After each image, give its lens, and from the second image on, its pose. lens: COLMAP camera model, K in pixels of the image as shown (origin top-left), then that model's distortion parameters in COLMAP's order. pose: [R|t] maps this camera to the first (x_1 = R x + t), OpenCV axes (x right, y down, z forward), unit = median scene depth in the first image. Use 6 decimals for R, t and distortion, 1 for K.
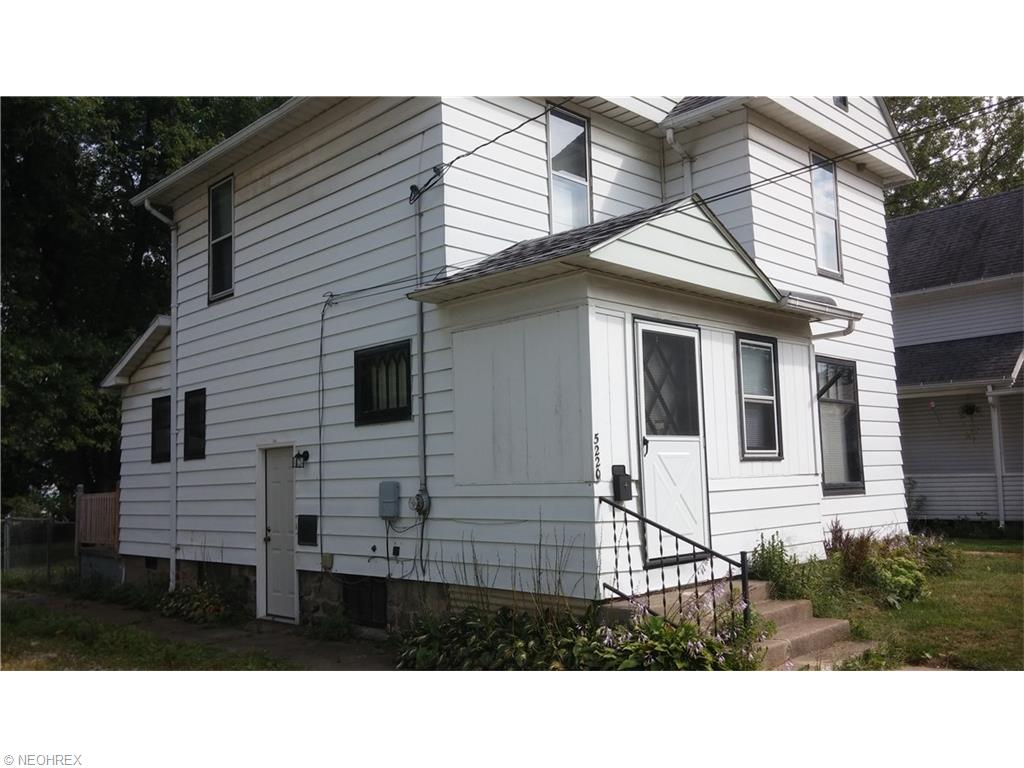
lens RADIAL K [[868.4, 0, 512.8], [0, 868.4, 387.7], [0, 0, 1]] dist [0.037754, -0.007627]
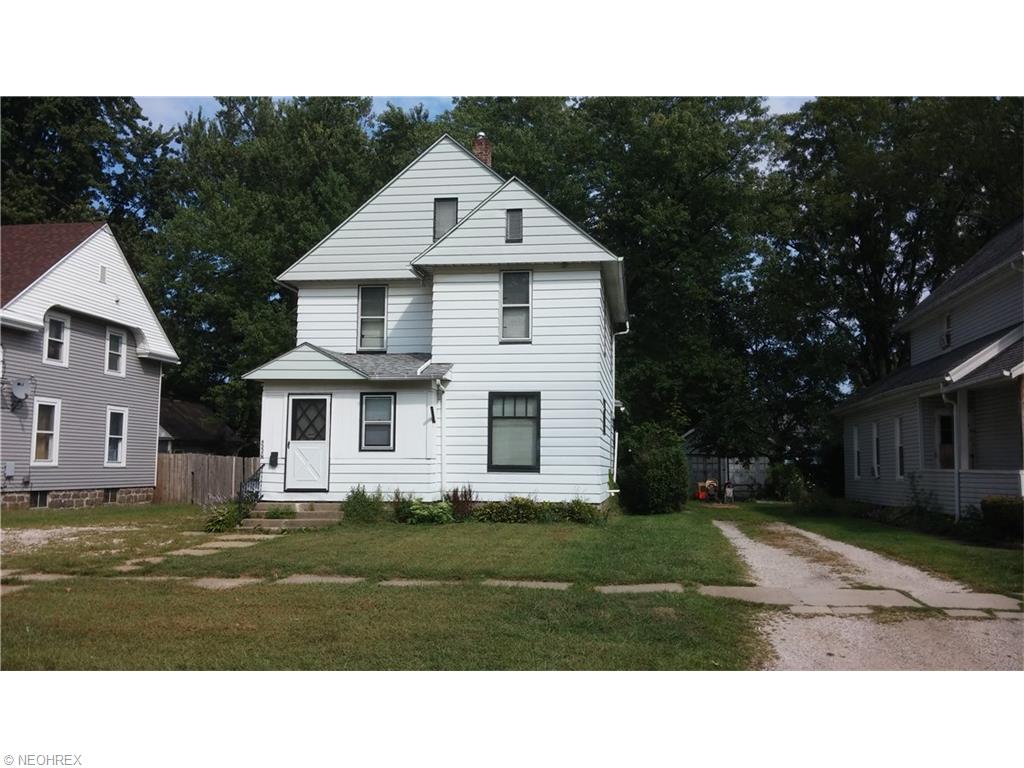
lens RADIAL K [[868.4, 0, 512.8], [0, 868.4, 387.7], [0, 0, 1]] dist [0.037754, -0.007627]
pose [[0.601047, -0.043227, -0.798044, 2.321877], [0.058512, 0.998237, -0.010003, -0.033215], [0.797069, -0.040683, 0.602517, -0.020806]]
